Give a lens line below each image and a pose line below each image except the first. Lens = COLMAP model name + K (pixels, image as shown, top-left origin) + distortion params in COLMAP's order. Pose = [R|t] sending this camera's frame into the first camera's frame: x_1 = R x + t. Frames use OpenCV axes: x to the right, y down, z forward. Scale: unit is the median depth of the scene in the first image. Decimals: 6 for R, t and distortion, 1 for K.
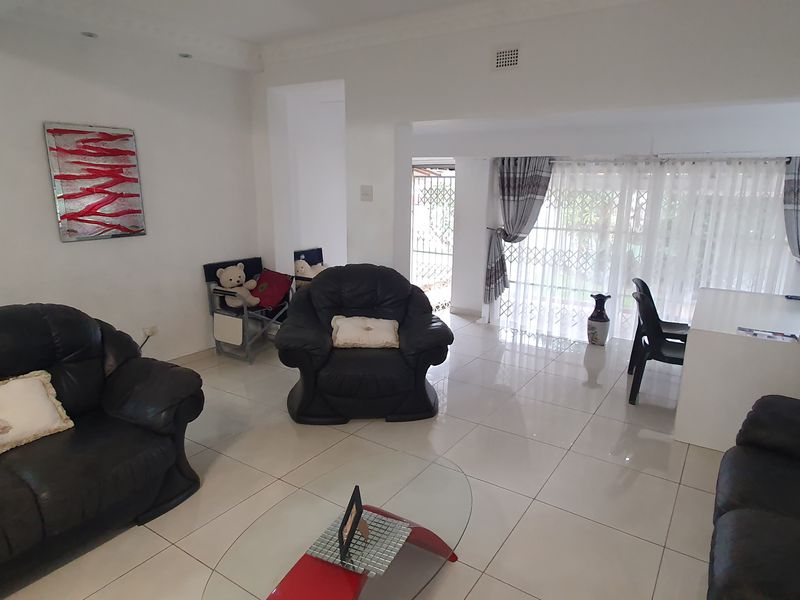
lens RADIAL K [[502.7, 0, 415.1], [0, 502.7, 300.9], [0, 0, 1]] dist [0.013816, -0.001432]
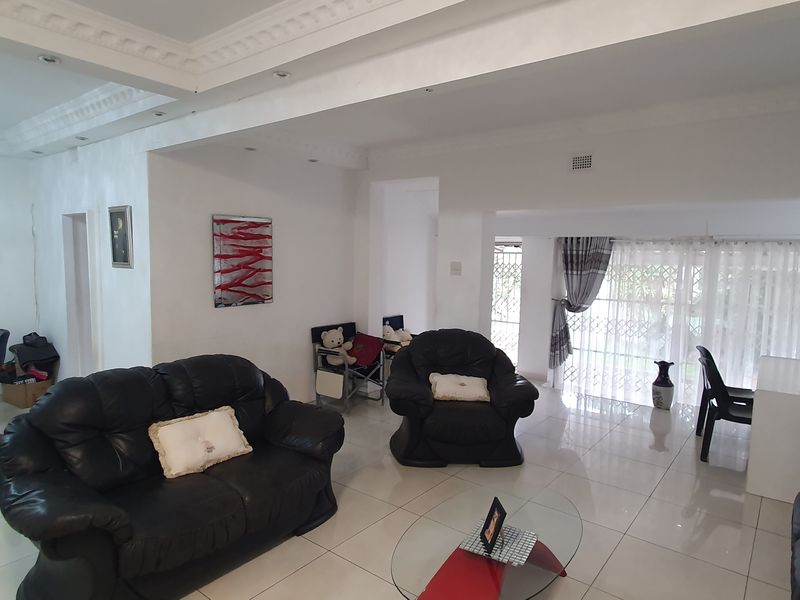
lens RADIAL K [[502.7, 0, 415.1], [0, 502.7, 300.9], [0, 0, 1]] dist [0.013816, -0.001432]
pose [[0.996805, 0.010232, -0.079209, -0.087195], [-0.020958, 0.990515, -0.135795, 0.019238], [0.077069, 0.137022, 0.987565, -0.139455]]
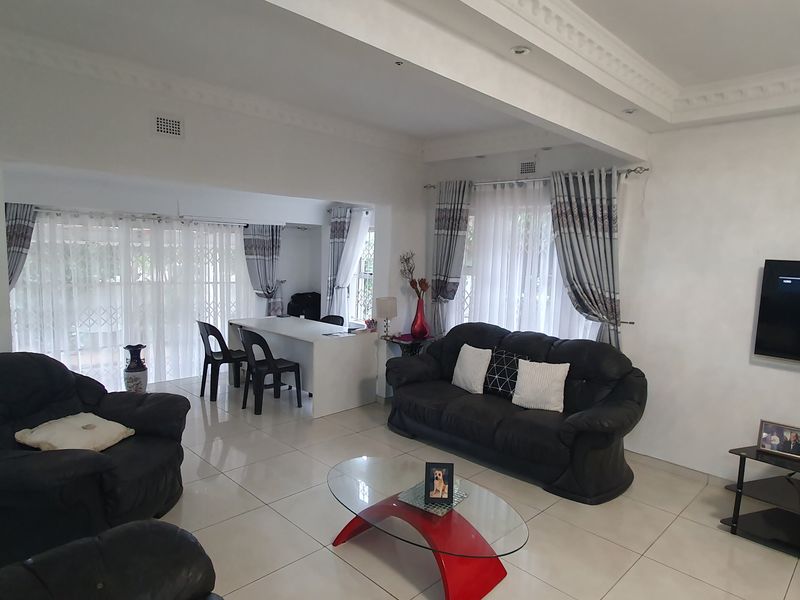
lens RADIAL K [[502.7, 0, 415.1], [0, 502.7, 300.9], [0, 0, 1]] dist [0.013816, -0.001432]
pose [[0.189495, -0.110424, 0.975653, -0.566883], [0.188308, 0.979298, 0.074263, -0.075479], [-0.963655, 0.169651, 0.206366, 0.249388]]
